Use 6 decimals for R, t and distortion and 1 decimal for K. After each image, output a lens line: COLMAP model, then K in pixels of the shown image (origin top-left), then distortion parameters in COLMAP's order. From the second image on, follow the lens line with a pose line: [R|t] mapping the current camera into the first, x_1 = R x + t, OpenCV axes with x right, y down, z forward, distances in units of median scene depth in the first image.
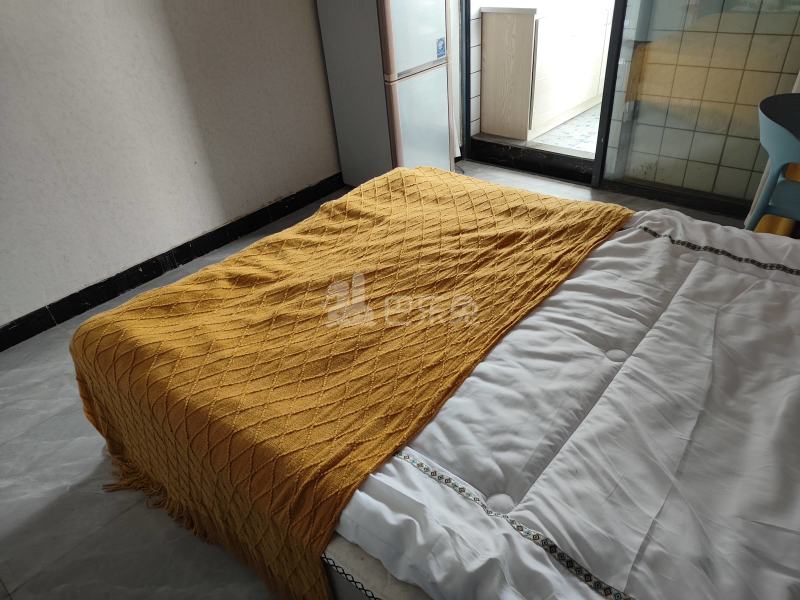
lens RADIAL K [[561.7, 0, 400.7], [0, 561.7, 306.4], [0, 0, 1]] dist [-0.003329, 0.004712]
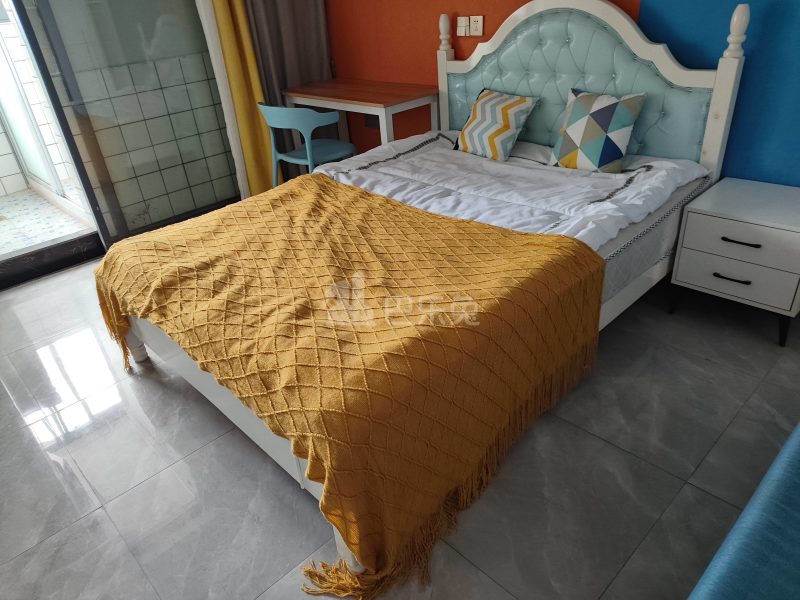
lens RADIAL K [[561.7, 0, 400.7], [0, 561.7, 306.4], [0, 0, 1]] dist [-0.003329, 0.004712]
pose [[0.096719, -0.444093, 0.890745, -1.161381], [0.619709, 0.727176, 0.295254, -0.242273], [-0.778849, 0.523446, 0.345541, 0.594221]]
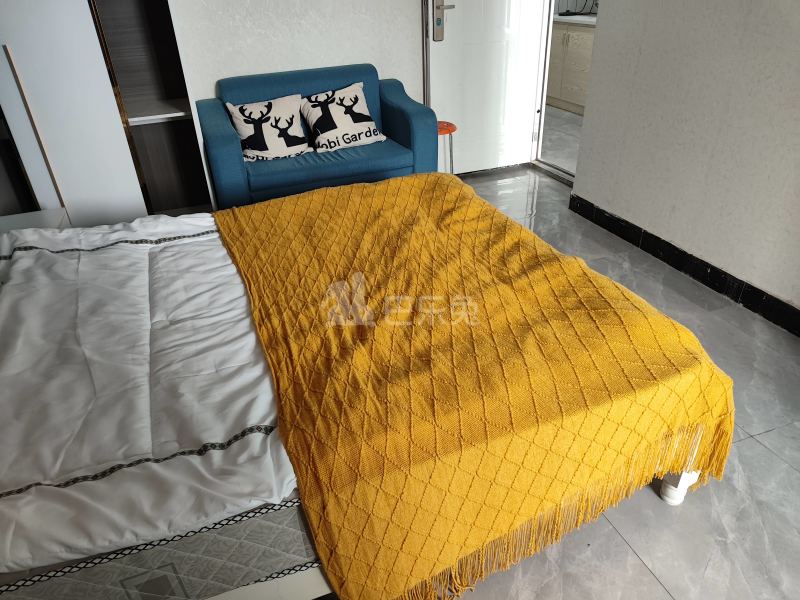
lens RADIAL K [[561.7, 0, 400.7], [0, 561.7, 306.4], [0, 0, 1]] dist [-0.003329, 0.004712]
pose [[-0.474371, 0.534979, -0.699120, 0.791618], [-0.429719, 0.552399, 0.714281, -0.822759], [0.768319, 0.639260, -0.032151, 1.172818]]
